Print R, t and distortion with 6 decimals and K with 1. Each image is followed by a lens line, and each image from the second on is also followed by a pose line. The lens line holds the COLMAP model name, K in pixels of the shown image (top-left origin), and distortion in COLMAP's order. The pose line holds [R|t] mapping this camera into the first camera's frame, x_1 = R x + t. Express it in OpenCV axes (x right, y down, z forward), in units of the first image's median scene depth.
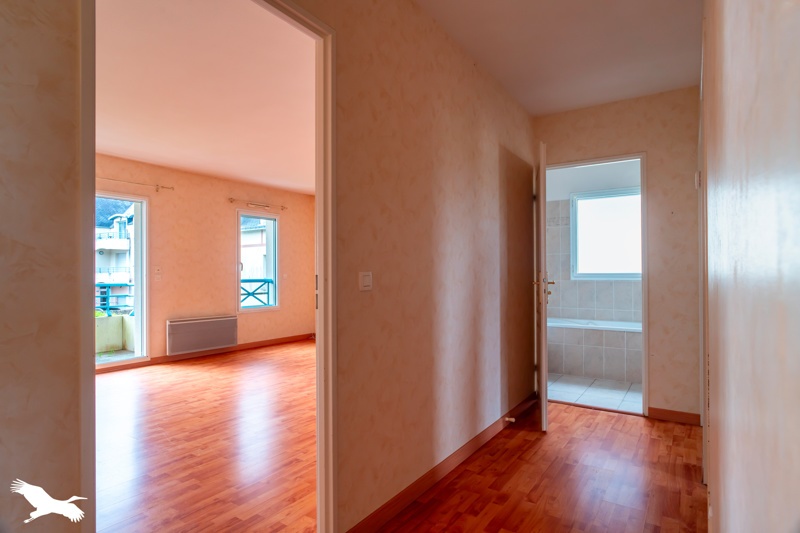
lens RADIAL K [[456.5, 0, 402.1], [0, 456.5, 268.7], [0, 0, 1]] dist [-0.015867, -0.000611]
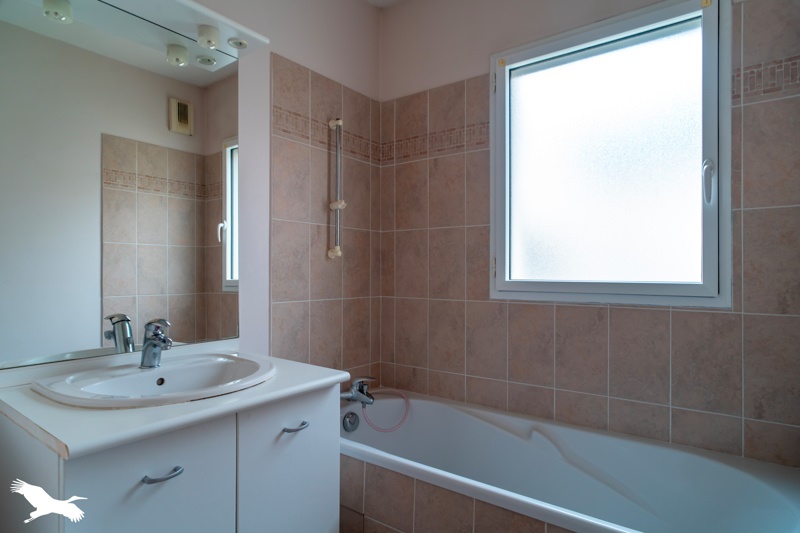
lens RADIAL K [[456.5, 0, 397.0], [0, 456.5, 267.1], [0, 0, 1]] dist [-0.015867, -0.000611]
pose [[0.997005, 0.003180, -0.077278, 0.325815], [-0.002653, 0.999973, 0.006922, -0.002573], [0.077298, -0.006696, 0.996986, 0.640036]]
